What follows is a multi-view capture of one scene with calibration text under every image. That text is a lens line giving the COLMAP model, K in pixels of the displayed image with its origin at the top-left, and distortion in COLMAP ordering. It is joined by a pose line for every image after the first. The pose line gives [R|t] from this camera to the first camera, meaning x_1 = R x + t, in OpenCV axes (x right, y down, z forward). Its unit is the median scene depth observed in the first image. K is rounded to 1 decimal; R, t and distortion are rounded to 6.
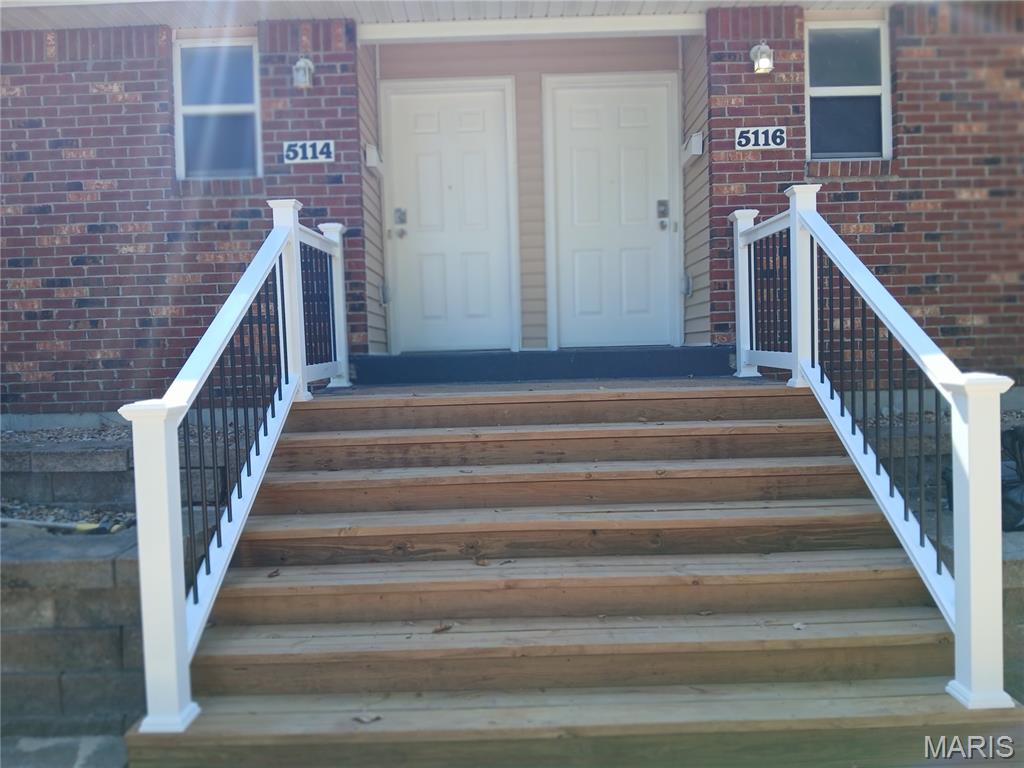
lens RADIAL K [[779.8, 0, 512.0], [0, 779.8, 384.0], [0, 0, 1]] dist [0.082994, -0.162243]
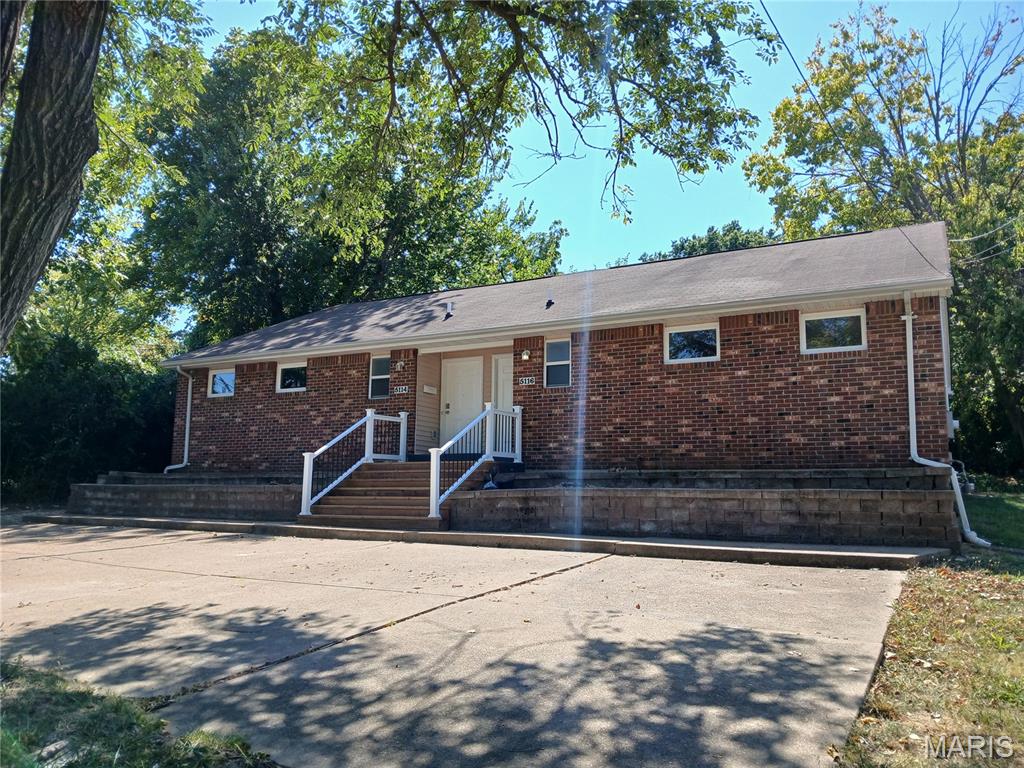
lens RADIAL K [[779.8, 0, 512.0], [0, 779.8, 384.0], [0, 0, 1]] dist [0.082994, -0.162243]
pose [[0.876210, -0.029684, -0.481014, 1.638546], [-0.061440, 0.983077, -0.172585, 0.197373], [0.477996, 0.180774, 0.859558, -1.486742]]
